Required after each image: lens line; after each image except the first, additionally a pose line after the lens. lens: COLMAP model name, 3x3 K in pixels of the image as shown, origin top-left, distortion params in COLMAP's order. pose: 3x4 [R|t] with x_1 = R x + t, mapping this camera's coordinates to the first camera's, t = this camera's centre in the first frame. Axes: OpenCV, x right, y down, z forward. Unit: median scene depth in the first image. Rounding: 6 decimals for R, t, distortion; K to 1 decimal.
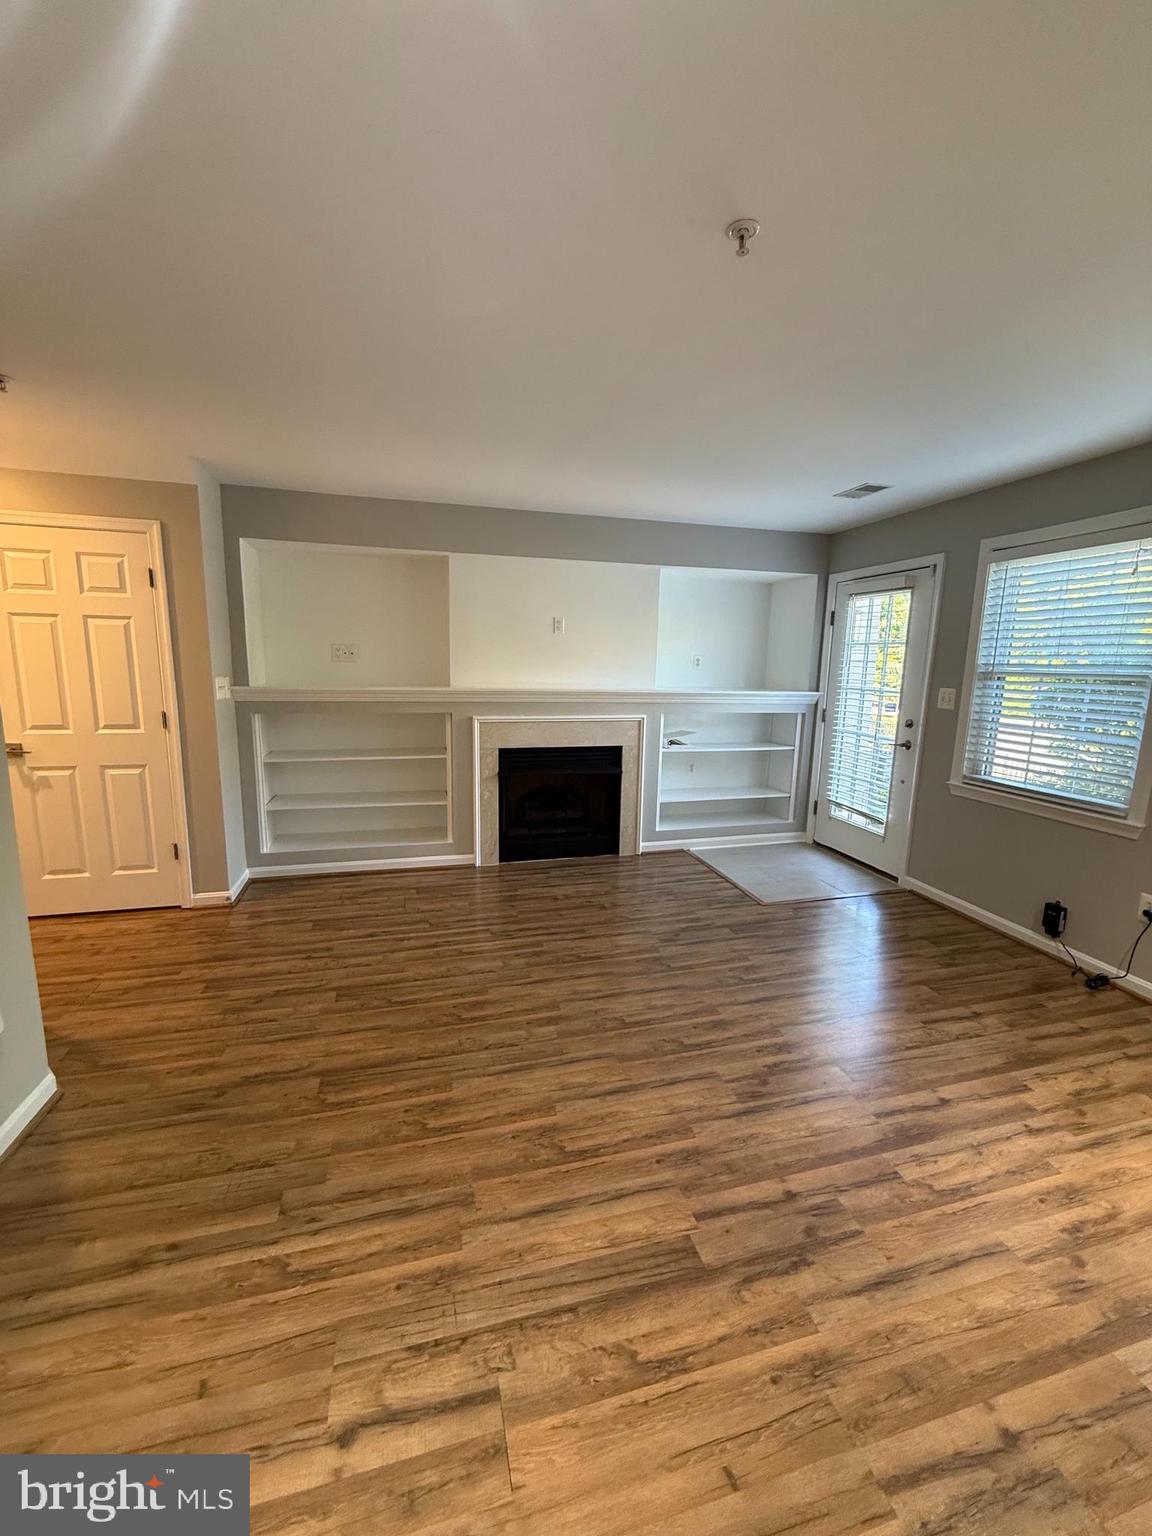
lens RADIAL K [[614.9, 0, 574.3], [0, 614.9, 763.2], [0, 0, 1]] dist [-0.002022, -0.000422]
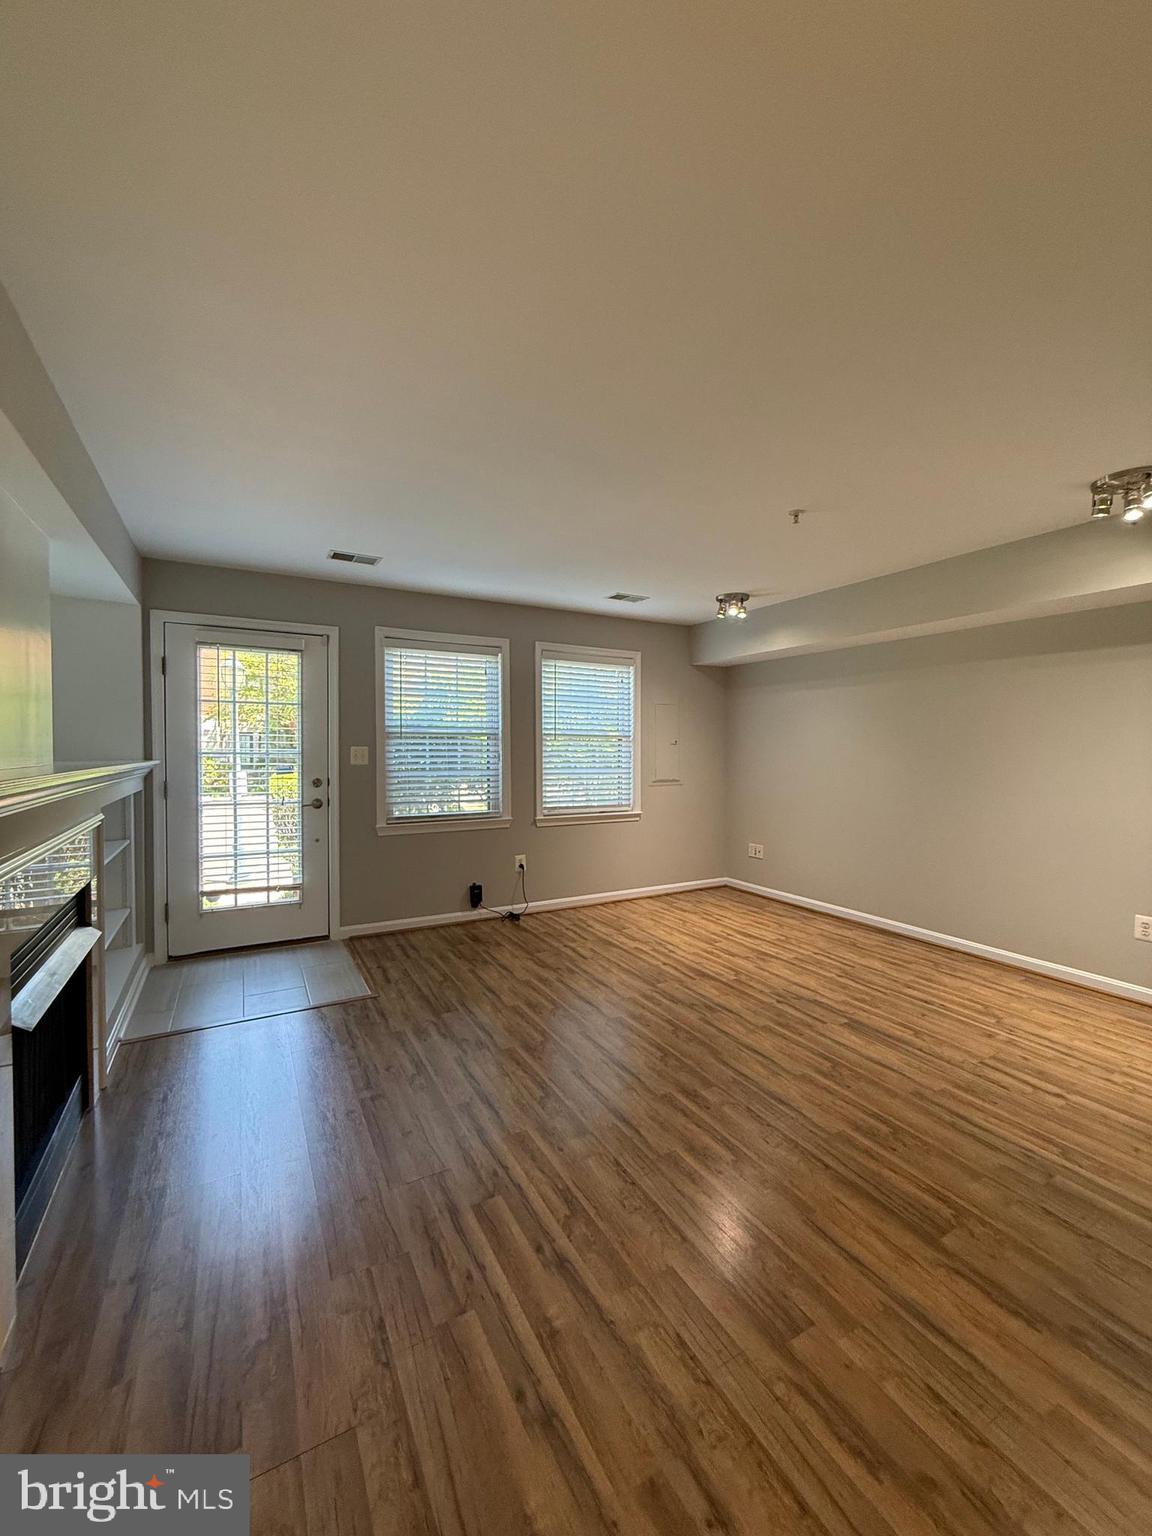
lens RADIAL K [[614.9, 0, 574.3], [0, 614.9, 763.2], [0, 0, 1]] dist [-0.002022, -0.000422]
pose [[-0.242229, -0.042386, 0.969293, -1.056047], [0.149868, 0.985420, 0.080543, -0.218489], [-0.958574, 0.164776, -0.232345, 1.565715]]
